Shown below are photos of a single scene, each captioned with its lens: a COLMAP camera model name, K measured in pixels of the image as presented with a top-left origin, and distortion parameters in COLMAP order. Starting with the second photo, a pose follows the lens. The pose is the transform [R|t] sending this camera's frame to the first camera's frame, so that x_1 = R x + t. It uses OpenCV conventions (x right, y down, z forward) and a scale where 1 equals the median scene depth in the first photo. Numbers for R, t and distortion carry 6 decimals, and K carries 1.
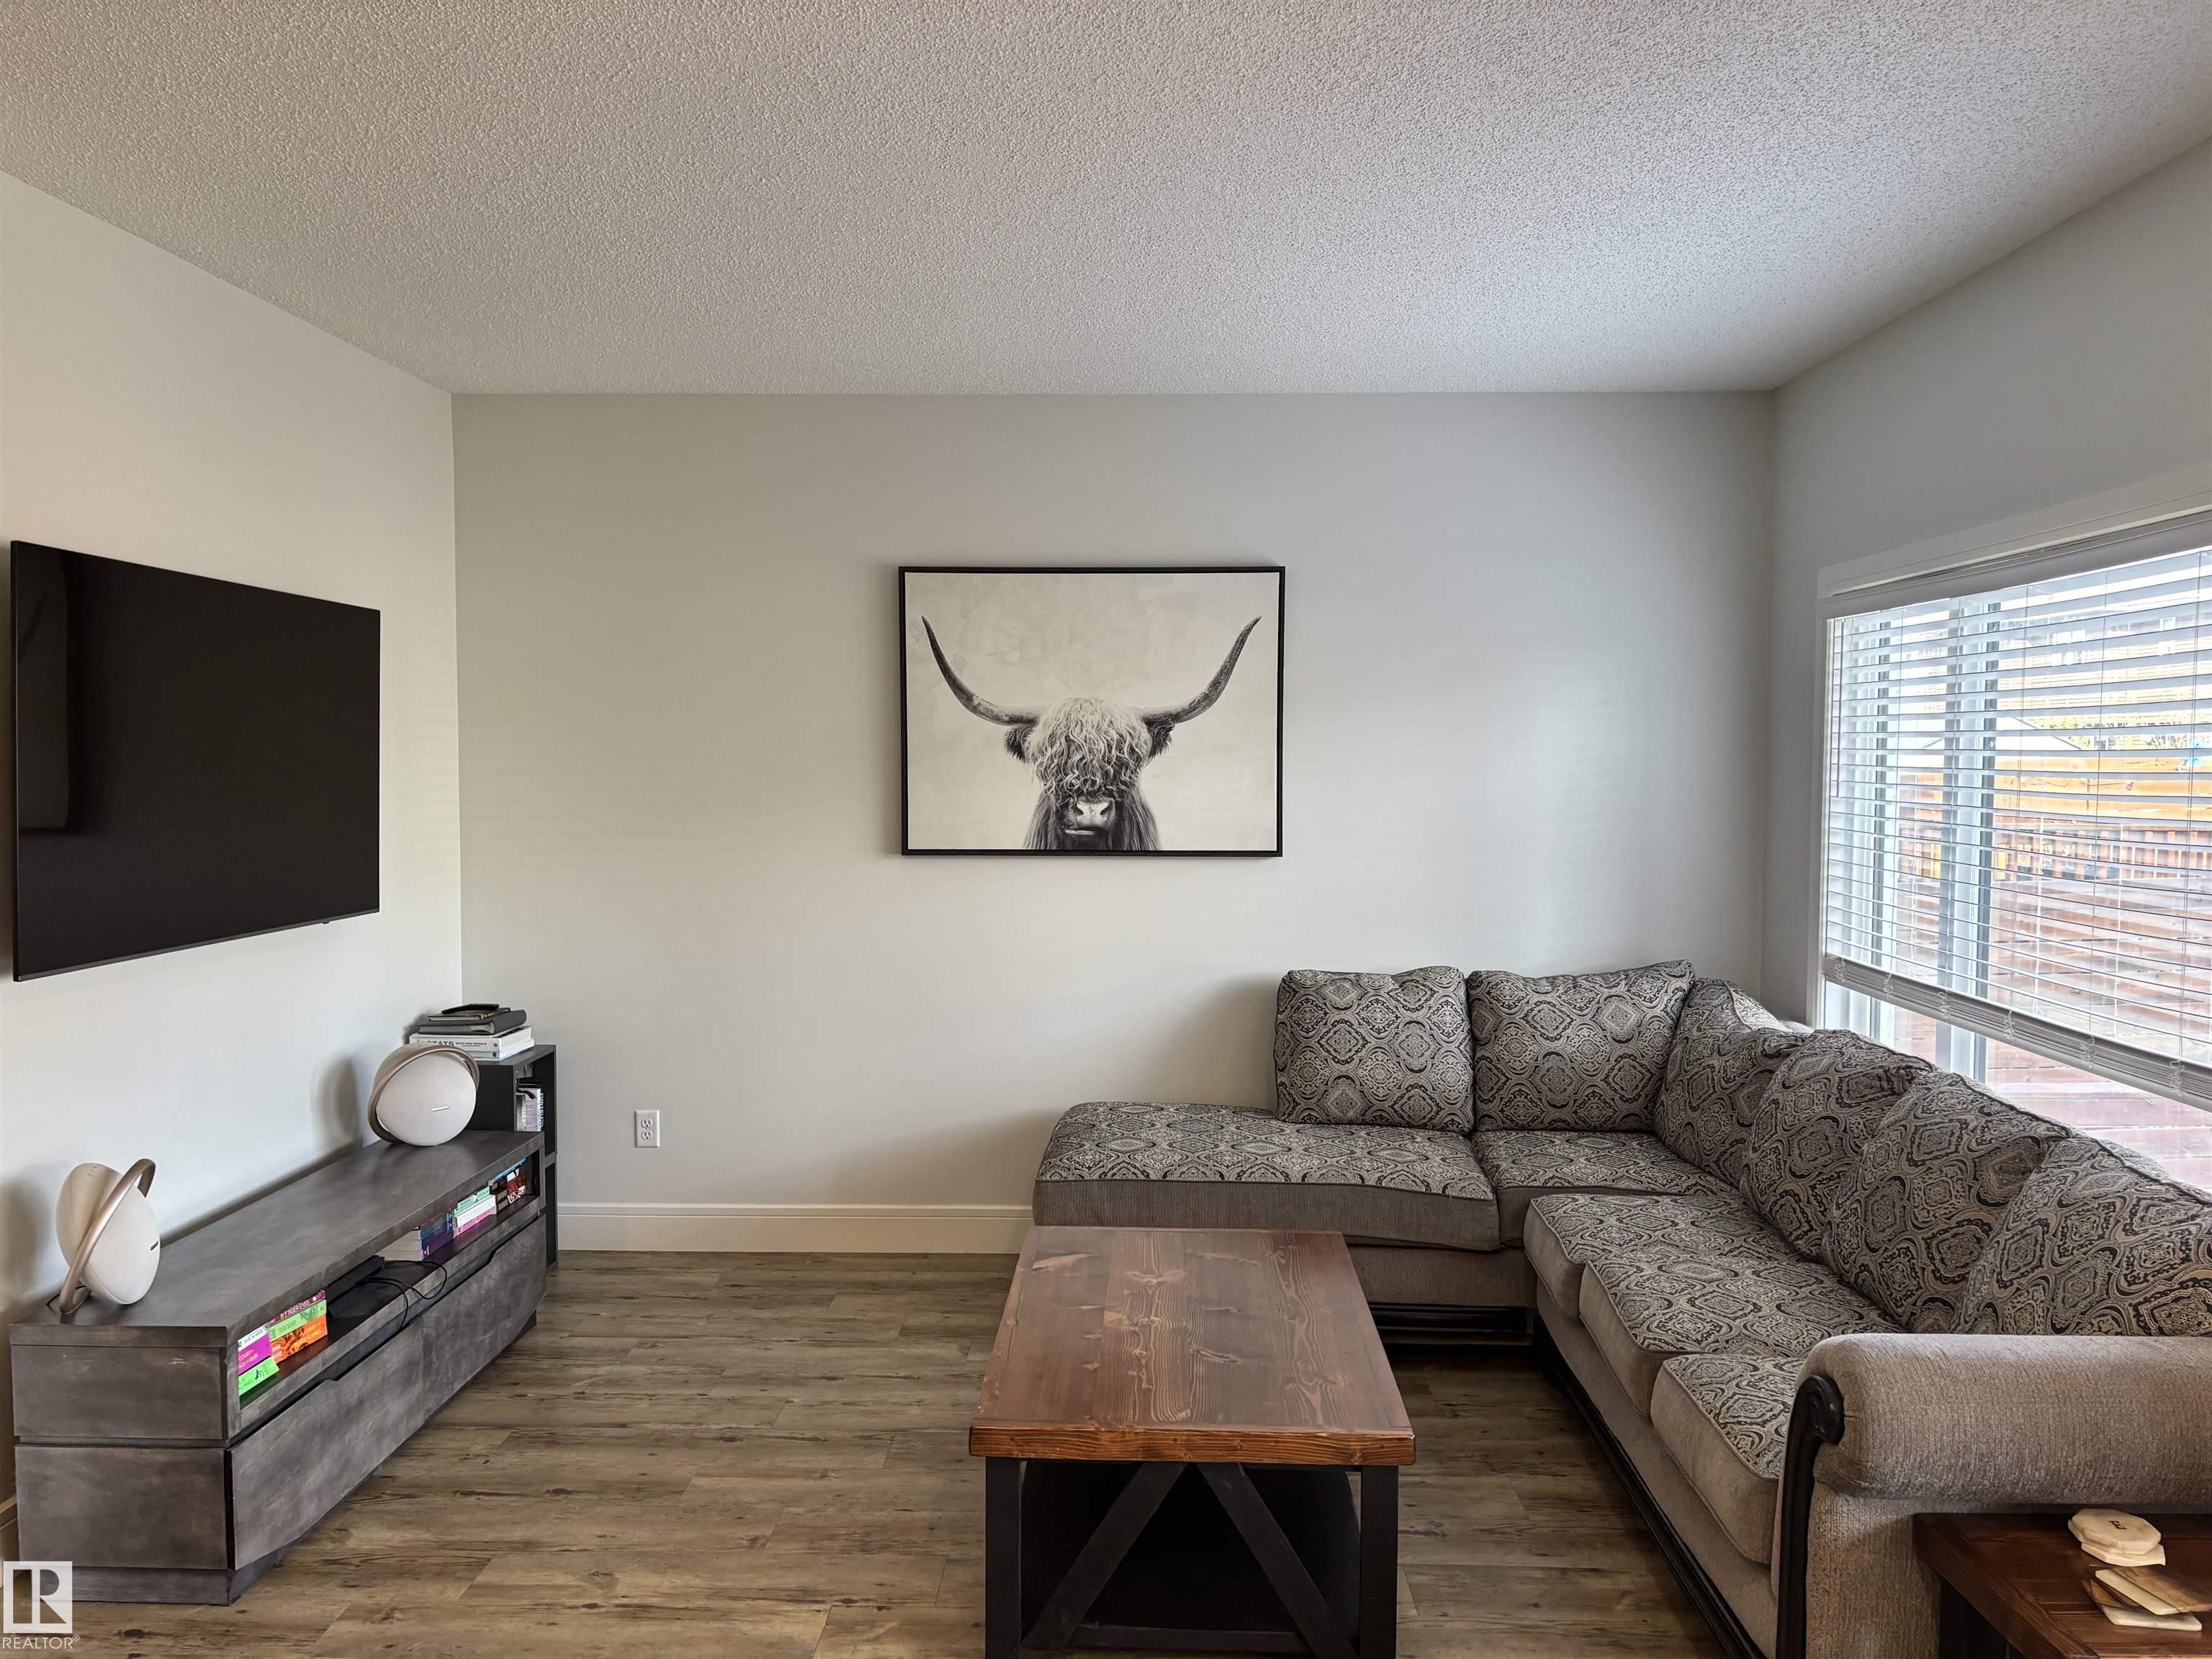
lens RADIAL K [[1665.1, 0, 1105.5], [0, 1665.1, 806.9], [0, 0, 1]] dist [0.057771, -0.060547]
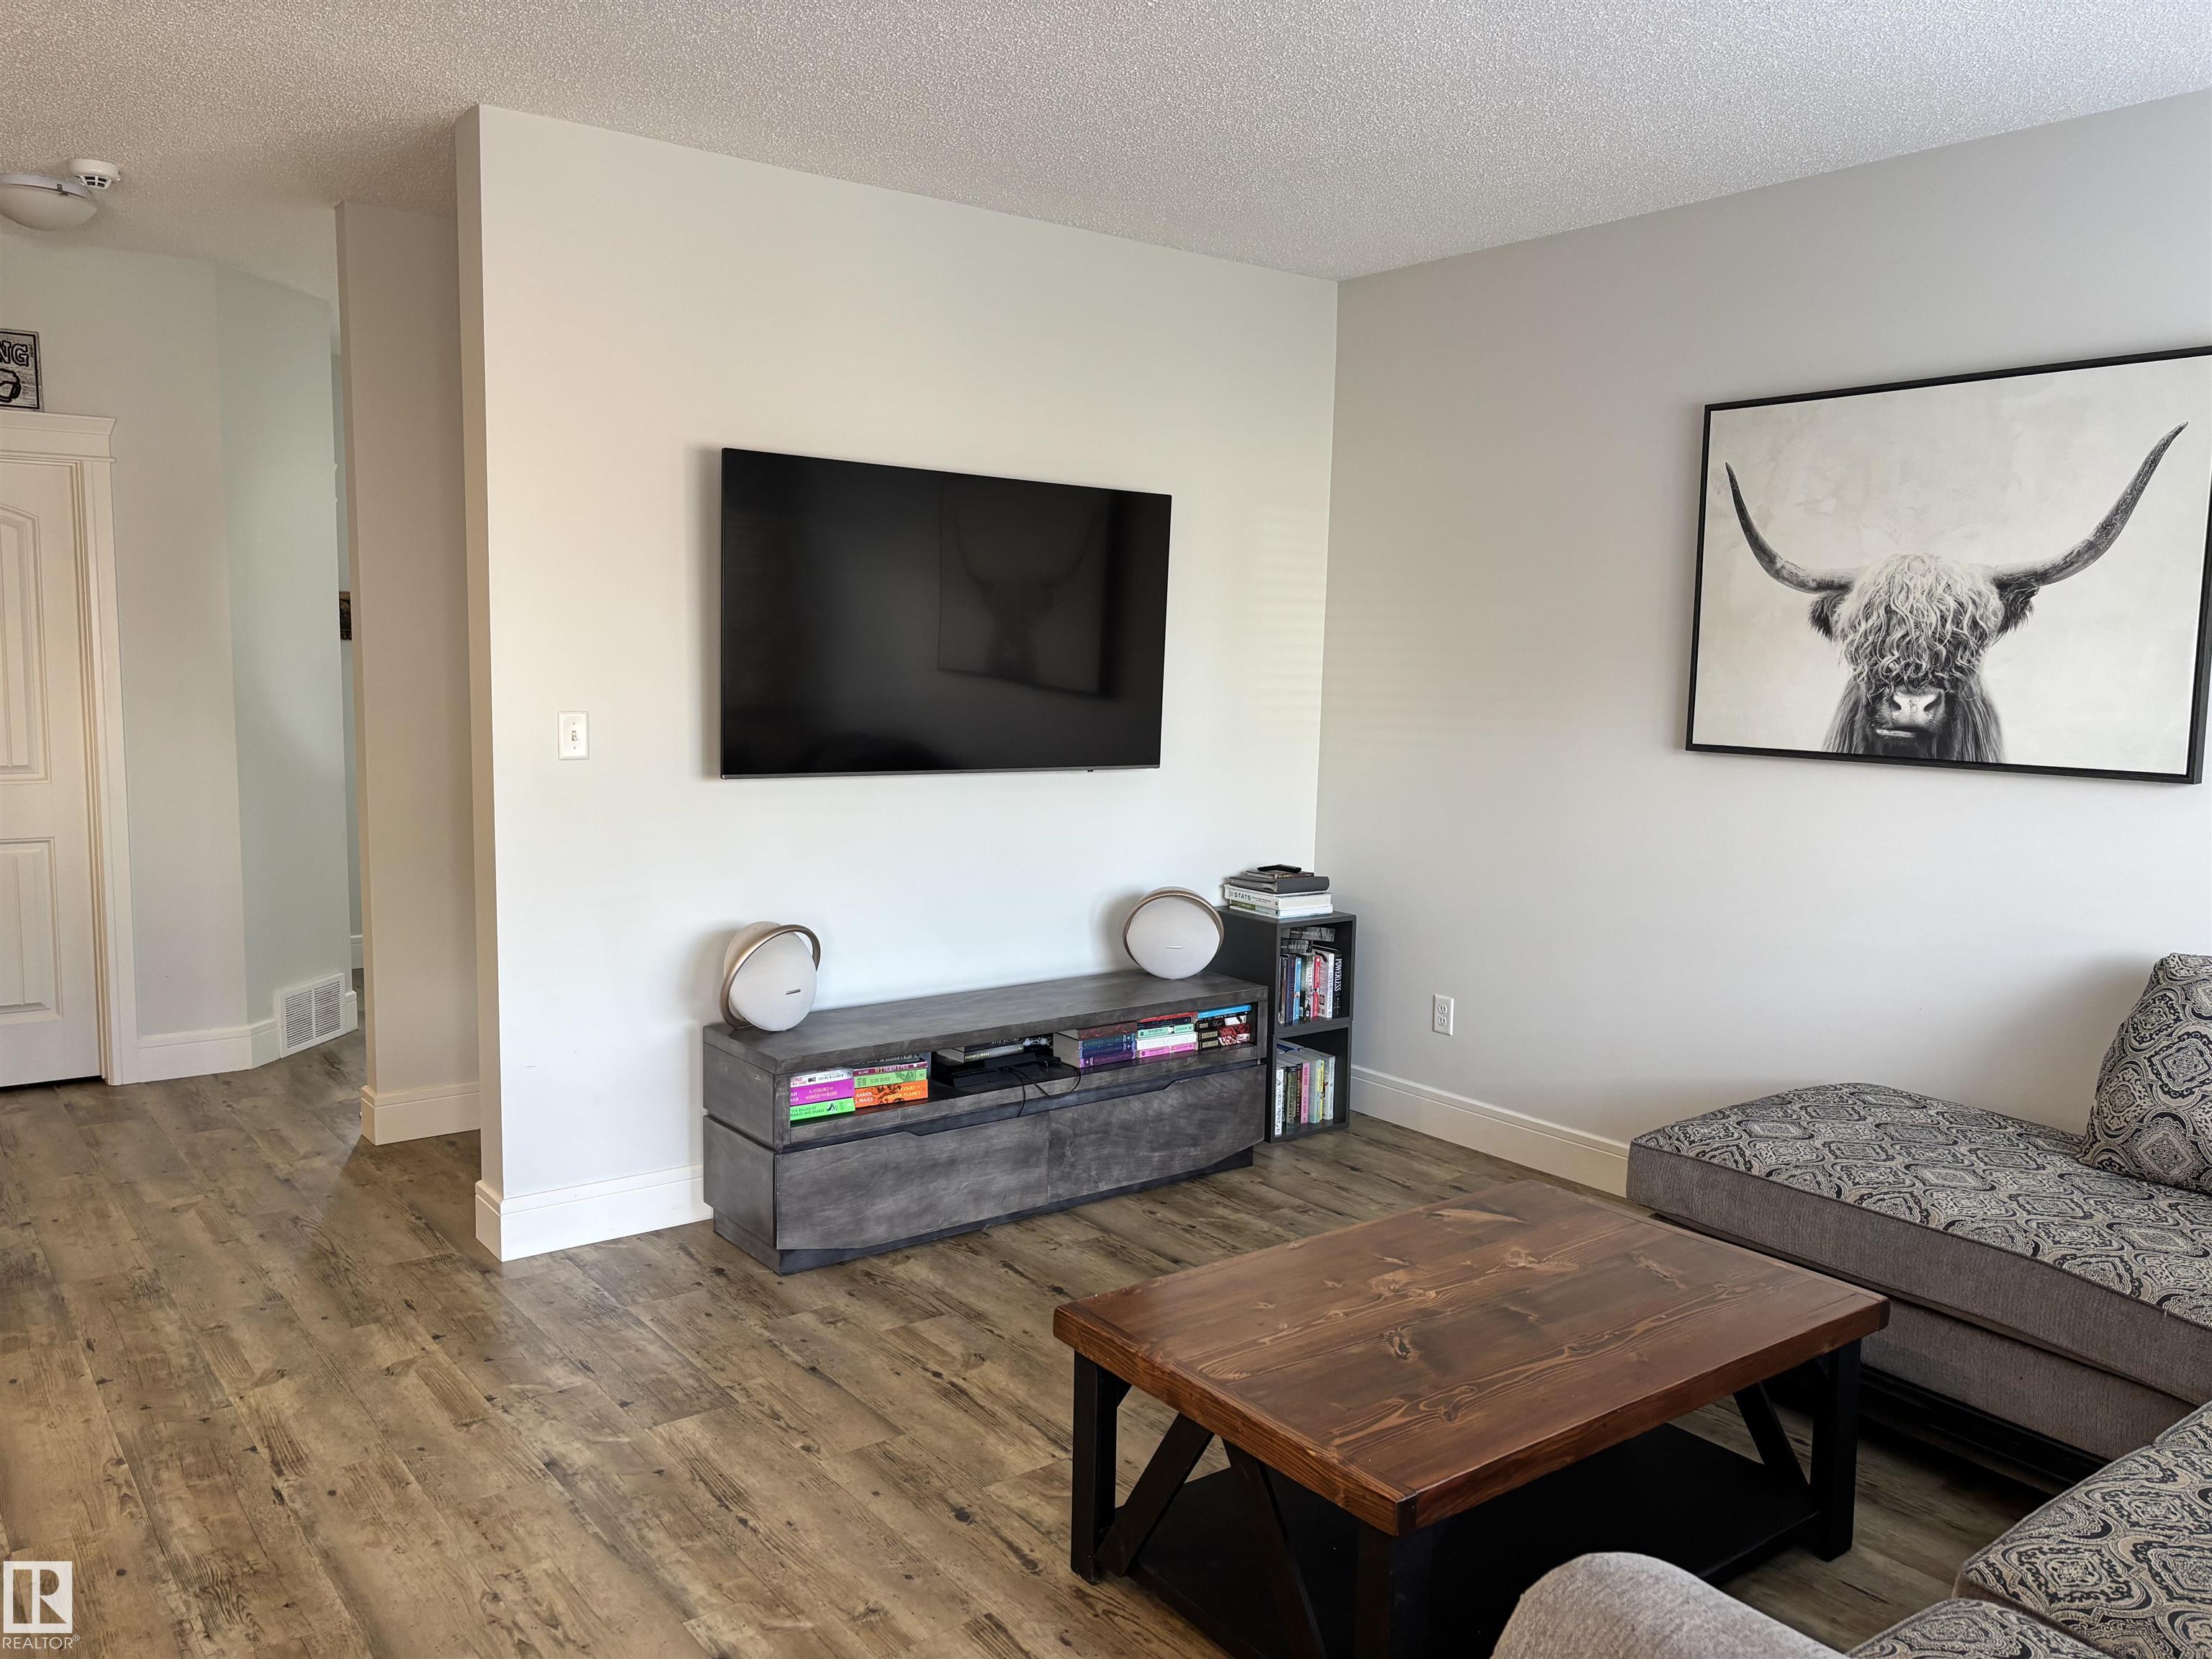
lens RADIAL K [[1665.1, 0, 1106.8], [0, 1665.1, 808.6], [0, 0, 1]] dist [0.057771, -0.060547]
pose [[0.634774, 0.083490, -0.768174, 0.349769], [-0.045932, 0.996465, 0.070346, 0.012302], [0.771332, -0.009370, 0.636365, 0.232977]]
